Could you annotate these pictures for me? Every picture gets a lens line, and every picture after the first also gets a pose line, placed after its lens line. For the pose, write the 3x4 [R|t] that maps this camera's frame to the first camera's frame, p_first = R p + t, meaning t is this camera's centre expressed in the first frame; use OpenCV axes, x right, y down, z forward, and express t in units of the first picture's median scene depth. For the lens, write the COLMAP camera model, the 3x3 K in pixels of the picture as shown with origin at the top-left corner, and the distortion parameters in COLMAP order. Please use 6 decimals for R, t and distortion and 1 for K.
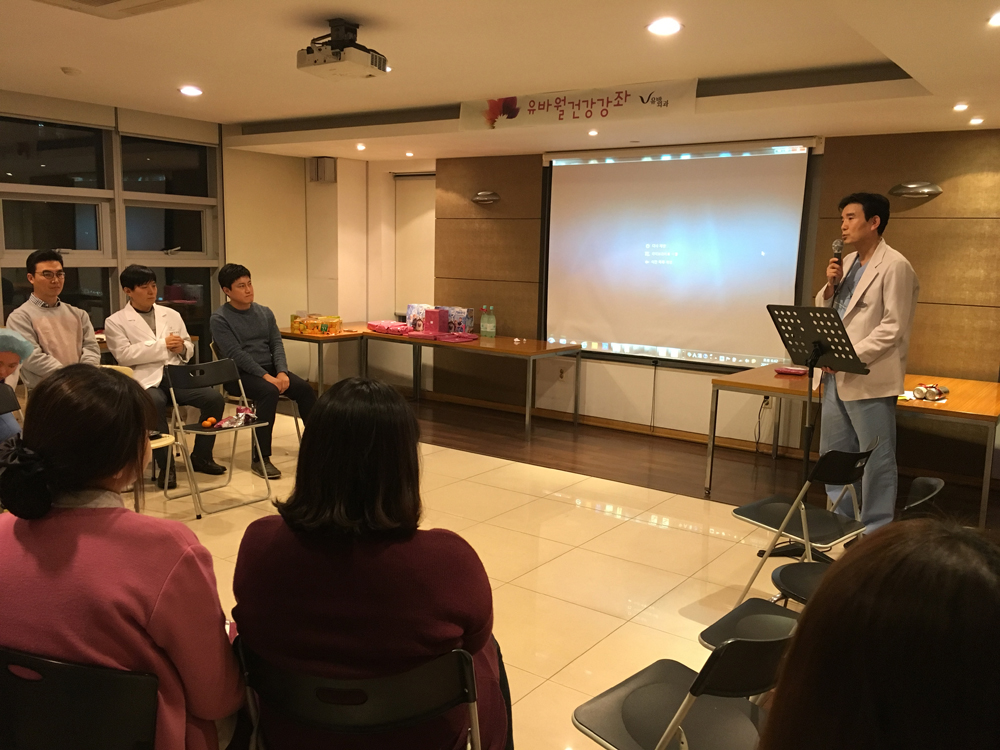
lens RADIAL K [[853.7, 0, 502.5], [0, 853.7, 377.5], [0, 0, 1]] dist [0.064668, -0.075670]
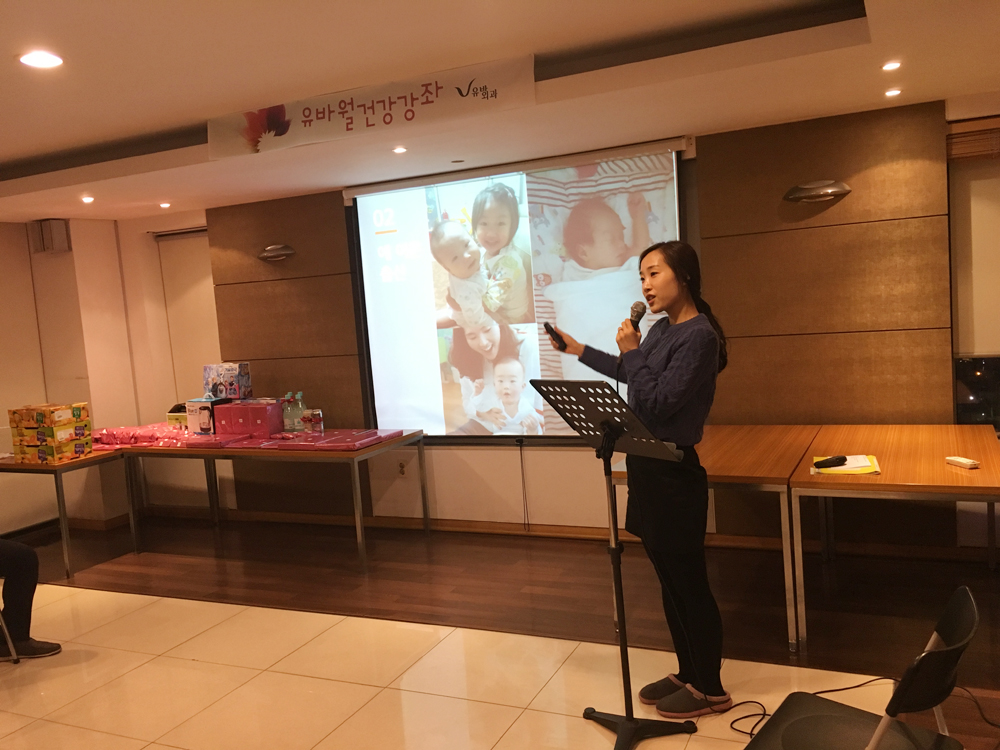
lens RADIAL K [[853.7, 0, 501.9], [0, 853.7, 377.1], [0, 0, 1]] dist [0.064668, -0.075670]
pose [[0.977480, -0.116646, 0.175858, 0.036355], [0.127181, 0.990627, -0.049835, -0.041811], [-0.168397, 0.071079, 0.983153, 0.257619]]
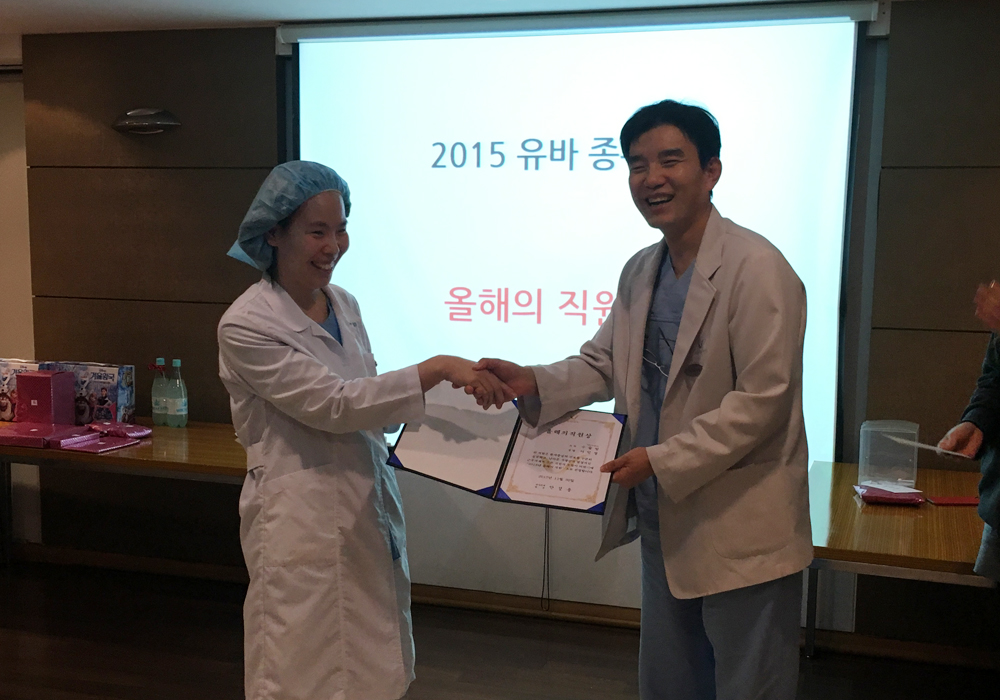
lens RADIAL K [[1186.1, 0, 521.3], [0, 1186.1, 384.1], [0, 0, 1]] dist [0.056183, 0.000000]
pose [[0.948935, -0.054032, 0.310811, -0.042453], [0.057391, 0.998350, -0.001664, -0.068660], [-0.310208, 0.019416, 0.950470, 0.398049]]
